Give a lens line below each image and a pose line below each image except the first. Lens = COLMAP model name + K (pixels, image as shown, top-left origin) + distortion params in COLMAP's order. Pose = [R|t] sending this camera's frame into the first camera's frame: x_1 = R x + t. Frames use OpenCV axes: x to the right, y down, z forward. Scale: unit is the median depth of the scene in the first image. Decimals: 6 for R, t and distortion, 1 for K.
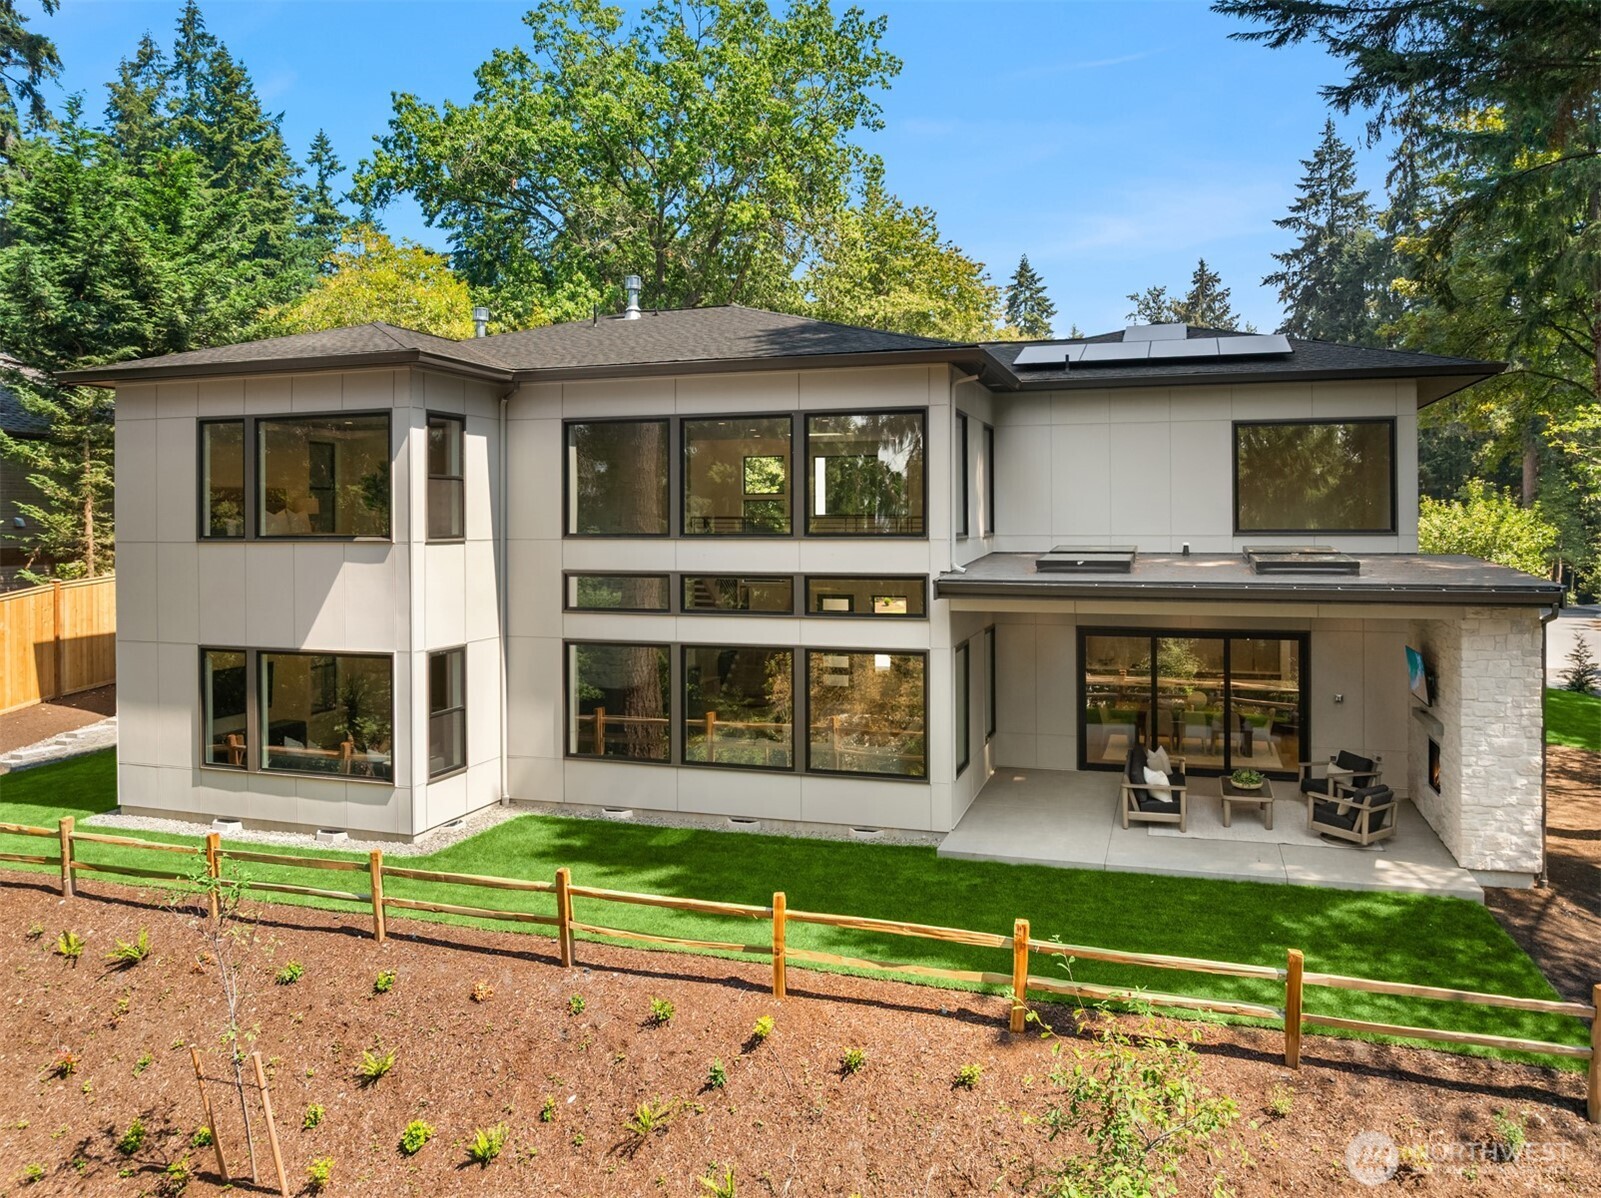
lens RADIAL K [[1160.5, 0, 799.4], [0, 1160.5, 555.9], [0, 0, 1]] dist [-0.079769, 0.056268]
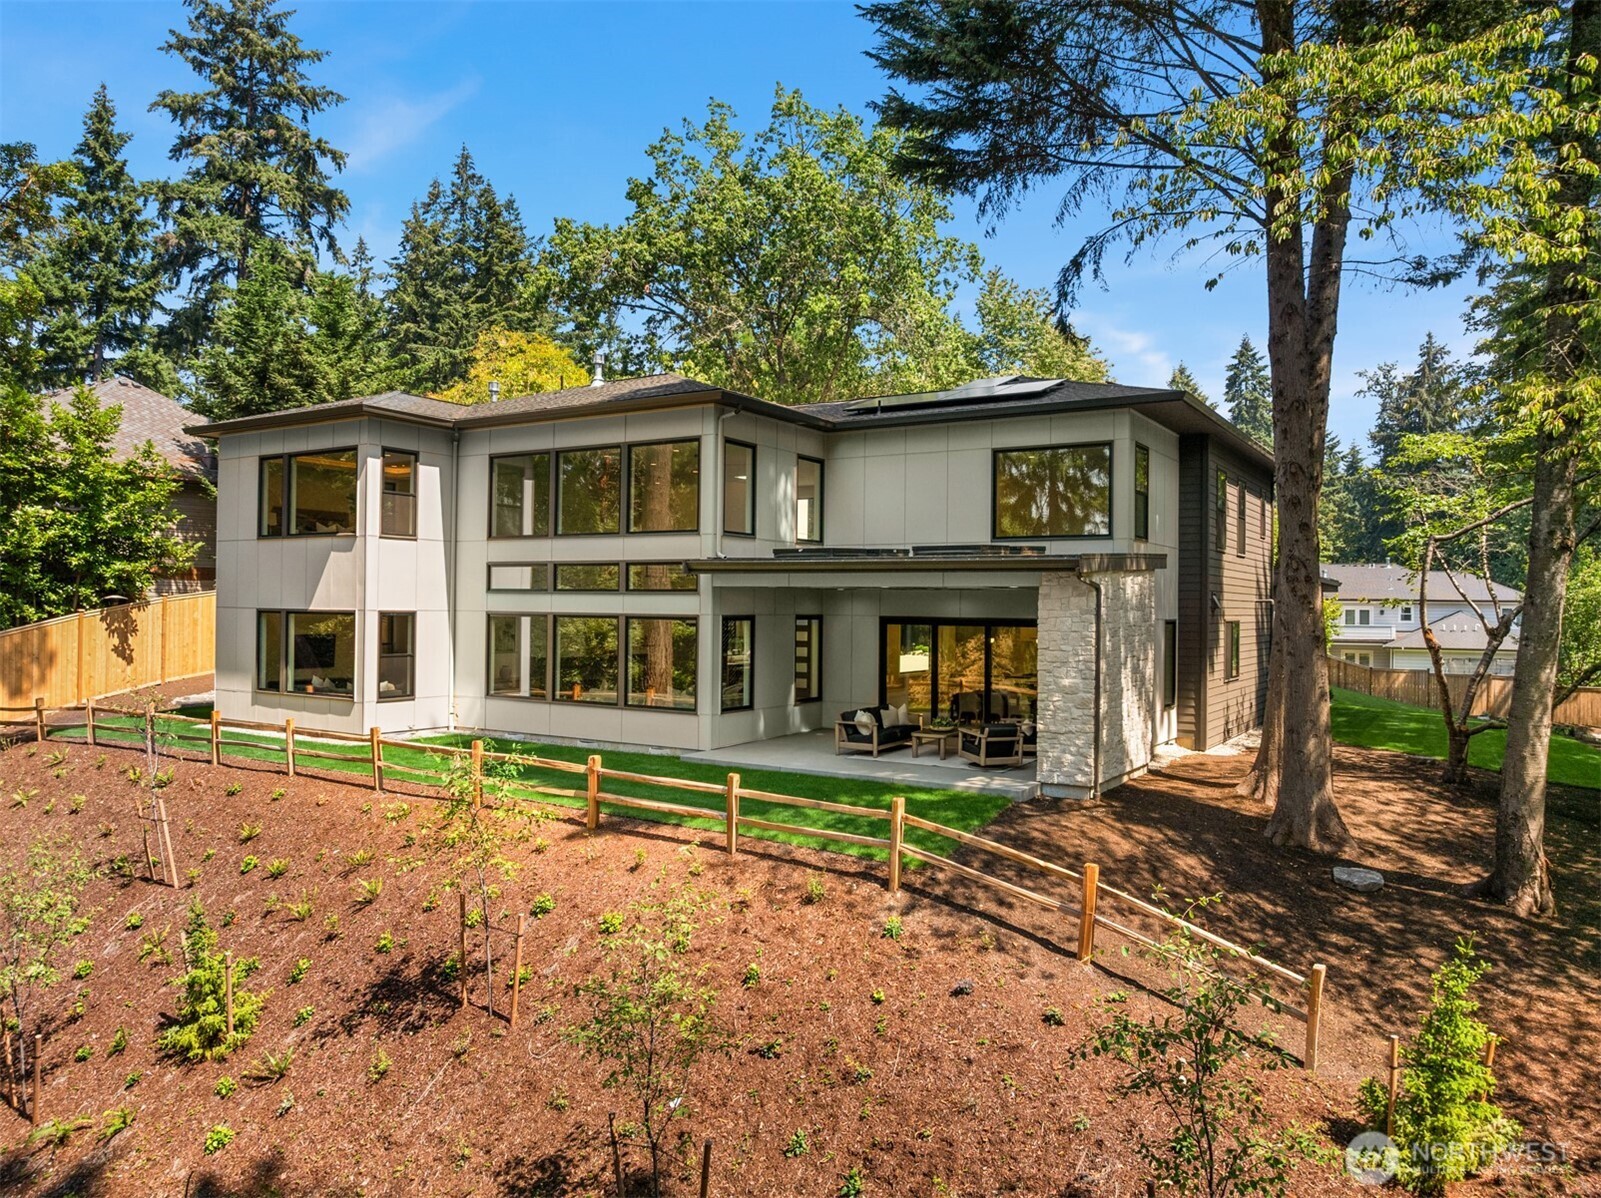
lens RADIAL K [[1118.4, 0, 795.0], [0, 1118.4, 635.5], [0, 0, 1]] dist [0.008493, -0.096965]
pose [[0.967413, 0.023740, -0.252086, 0.213417], [-0.025507, 0.999668, -0.003745, 0.041309], [0.251914, 0.010053, 0.967697, -0.095087]]
